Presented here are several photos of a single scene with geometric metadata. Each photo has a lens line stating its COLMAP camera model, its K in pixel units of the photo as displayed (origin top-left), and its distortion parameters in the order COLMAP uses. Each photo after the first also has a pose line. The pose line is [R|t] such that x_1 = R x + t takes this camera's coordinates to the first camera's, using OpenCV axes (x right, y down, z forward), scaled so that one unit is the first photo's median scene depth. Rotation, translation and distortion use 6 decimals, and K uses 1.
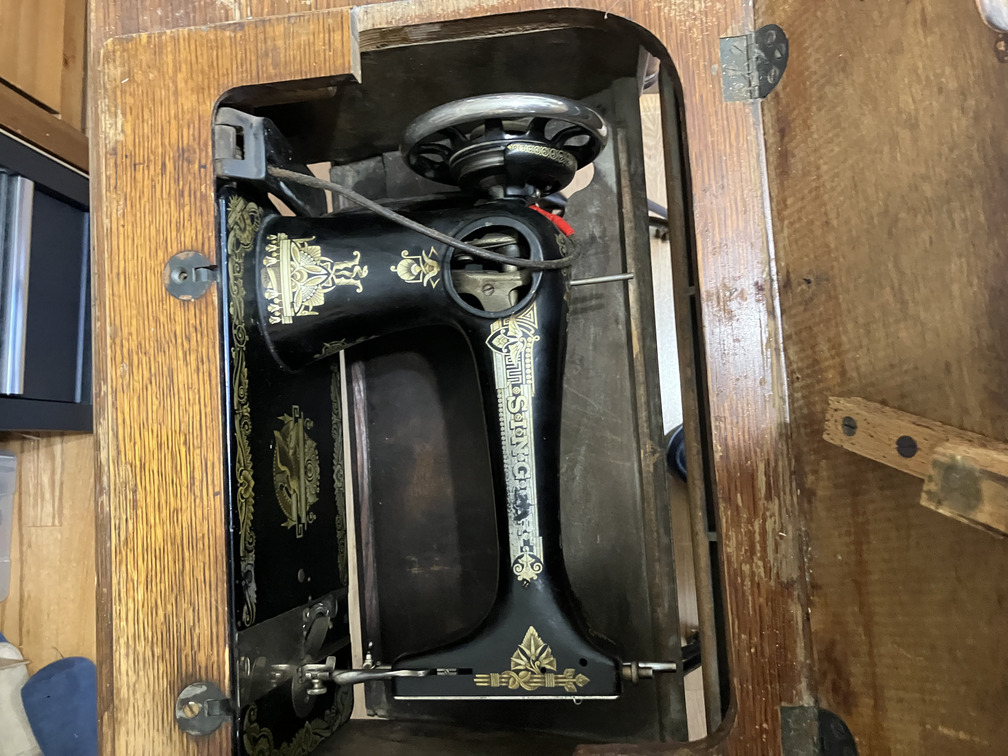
lens RADIAL K [[847.4, 0, 503.5], [0, 847.4, 380.2], [0, 0, 1]] dist [-0.012334, 0.007465]
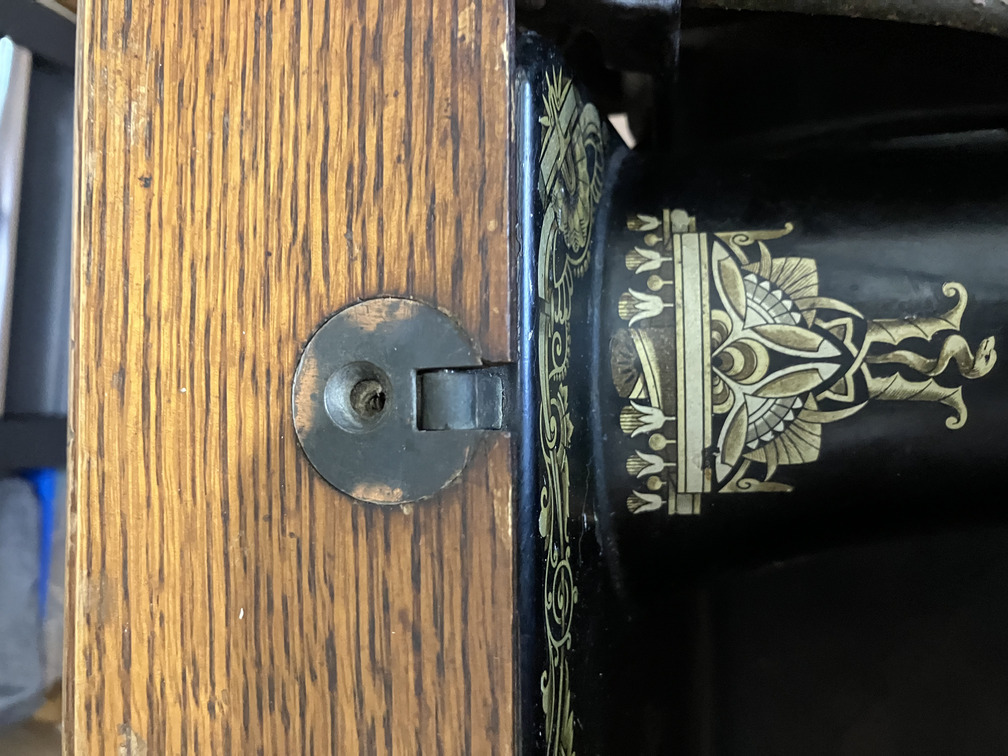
lens RADIAL K [[909.2, 0, 508.2], [0, 909.2, 385.2], [0, 0, 1]] dist [-0.001199, -0.015434]
pose [[0.986491, 0.049579, -0.156134, -0.277528], [-0.042071, 0.997811, 0.051030, -0.130604], [0.158322, -0.043772, 0.986417, 0.696532]]
